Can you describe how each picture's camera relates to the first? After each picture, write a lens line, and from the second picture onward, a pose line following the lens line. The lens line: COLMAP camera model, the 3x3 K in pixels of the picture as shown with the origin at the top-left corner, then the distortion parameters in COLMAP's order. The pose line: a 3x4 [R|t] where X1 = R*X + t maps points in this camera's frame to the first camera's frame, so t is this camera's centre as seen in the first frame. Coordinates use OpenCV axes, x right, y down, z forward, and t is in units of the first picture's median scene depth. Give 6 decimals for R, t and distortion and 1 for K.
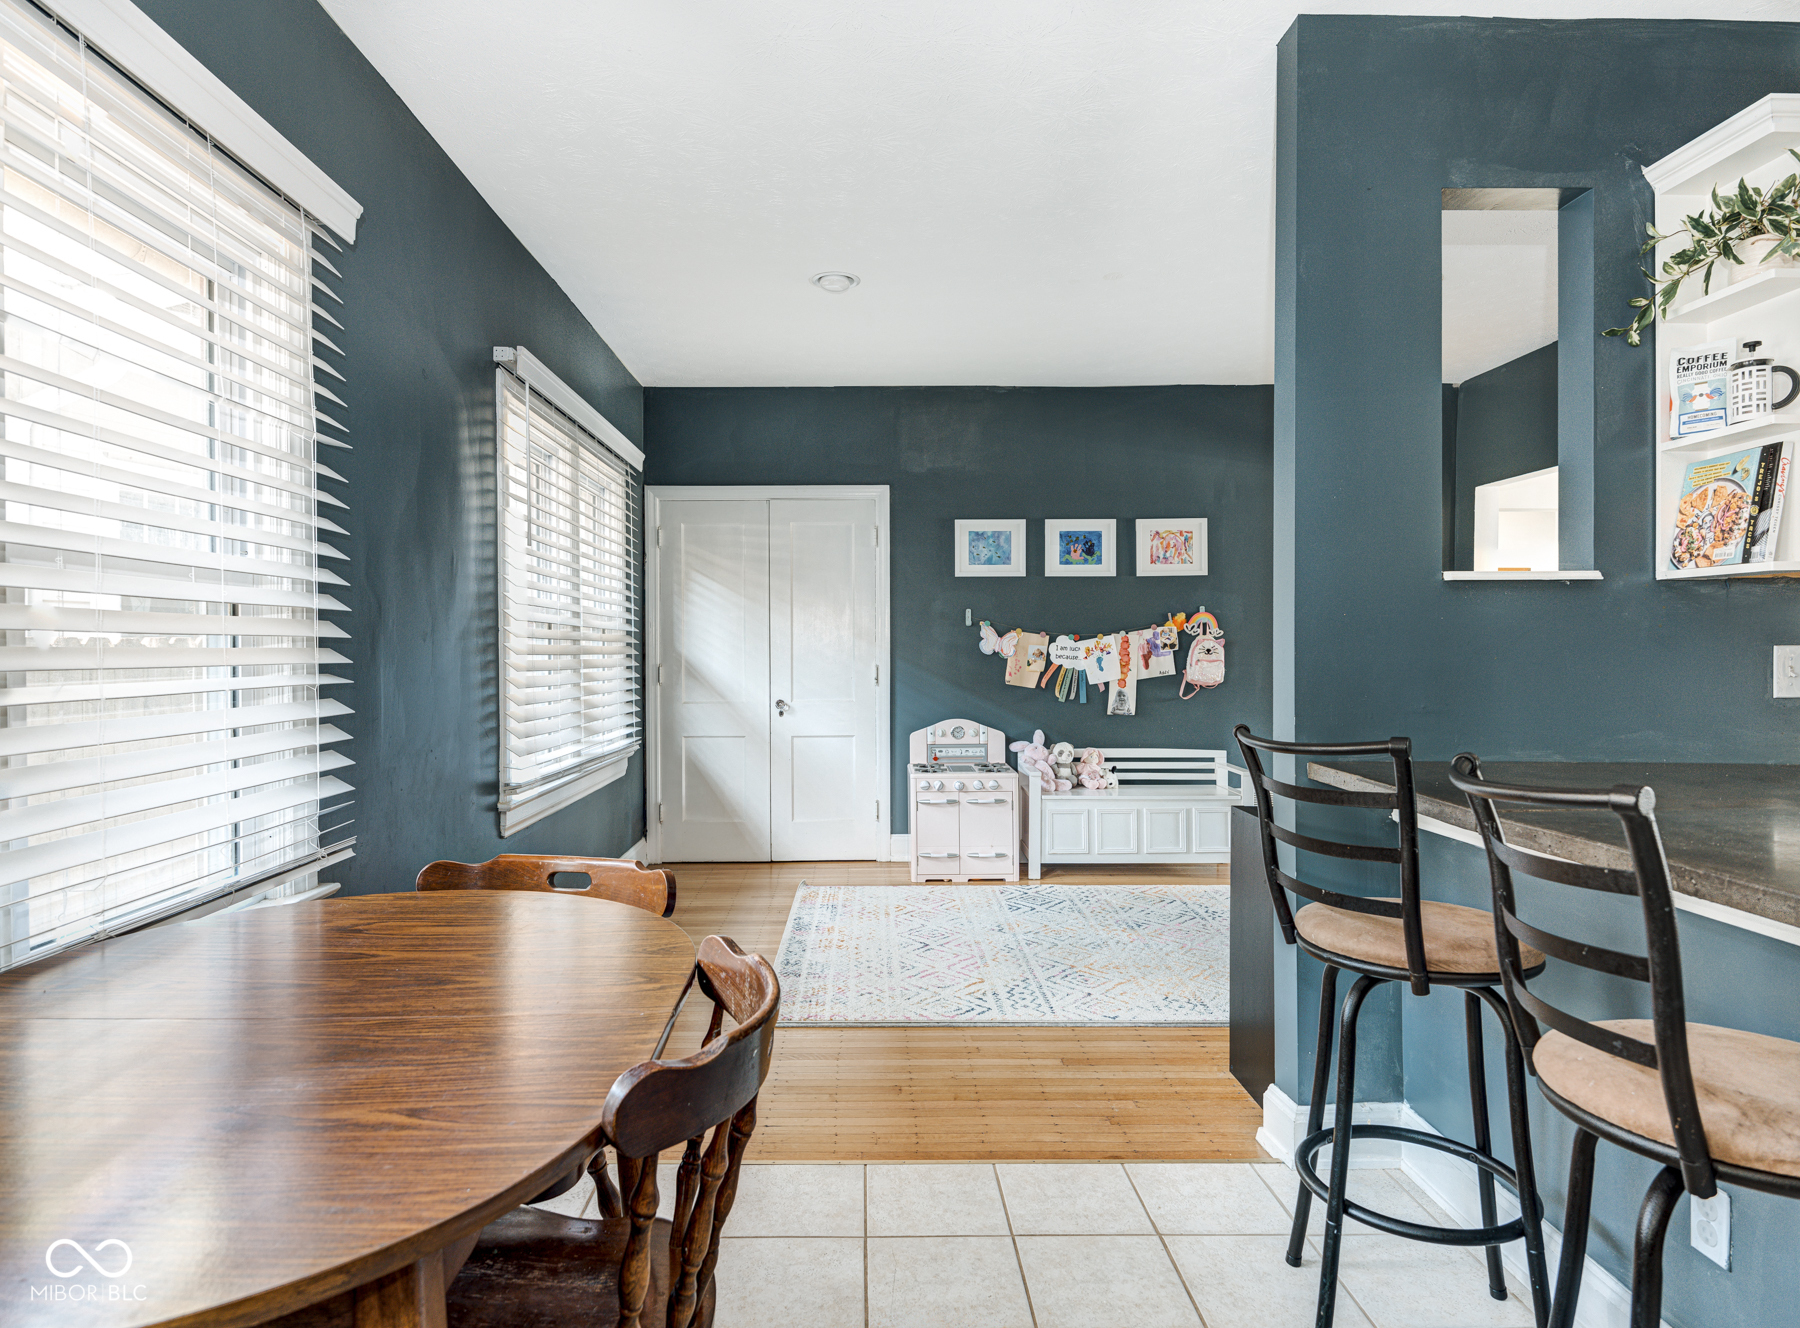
lens RADIAL K [[983.0, 0, 902.3], [0, 983.0, 666.1], [0, 0, 1]] dist [0.017299, -0.018735]
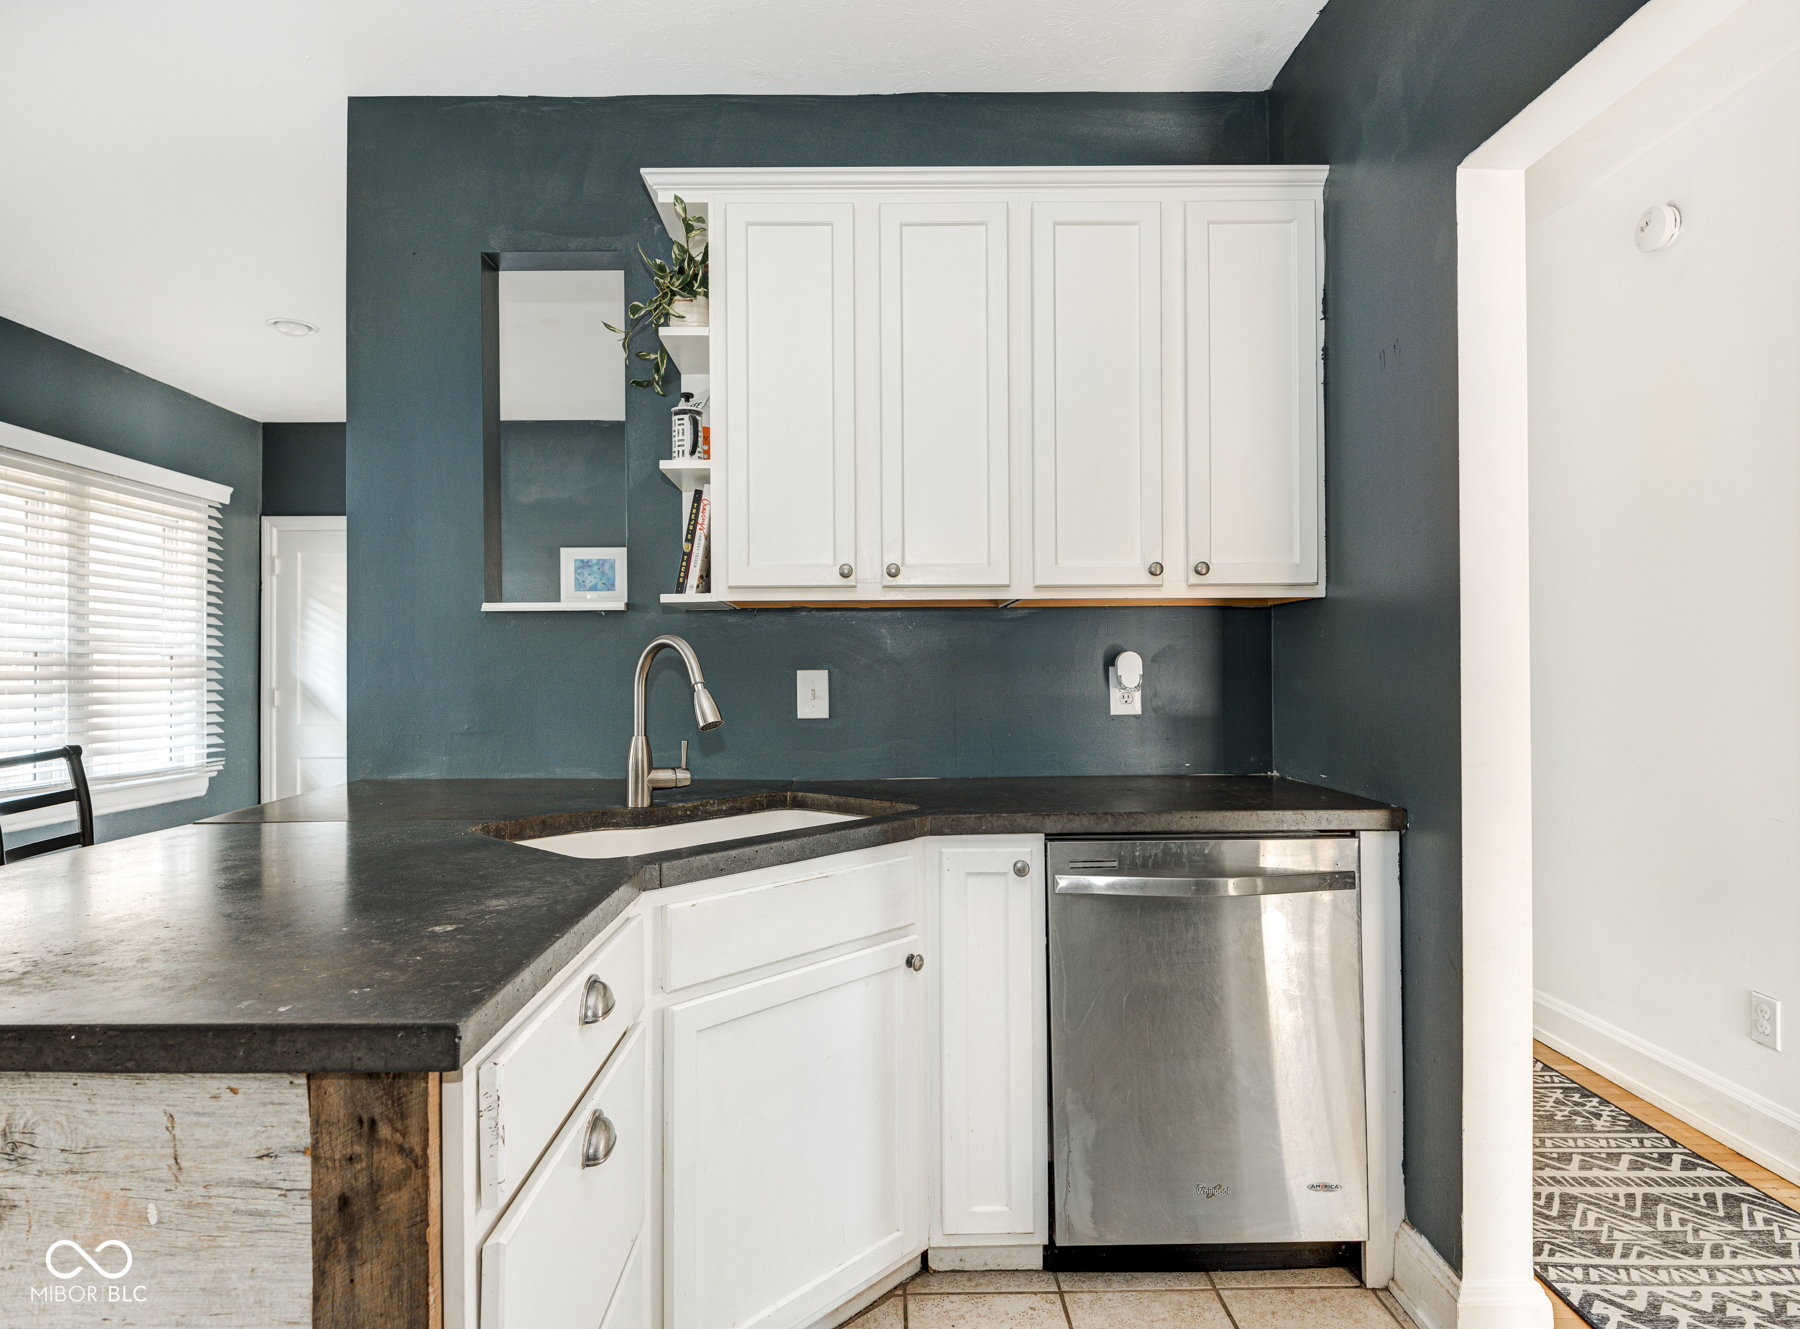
lens RADIAL K [[983.0, 0, 897.4], [0, 983.0, 666.9], [0, 0, 1]] dist [0.017299, -0.018735]
pose [[0.999969, -0.004171, -0.006722, 0.398734], [0.004029, 0.999770, -0.021047, -0.000416], [0.006808, 0.021020, 0.999756, -0.030843]]
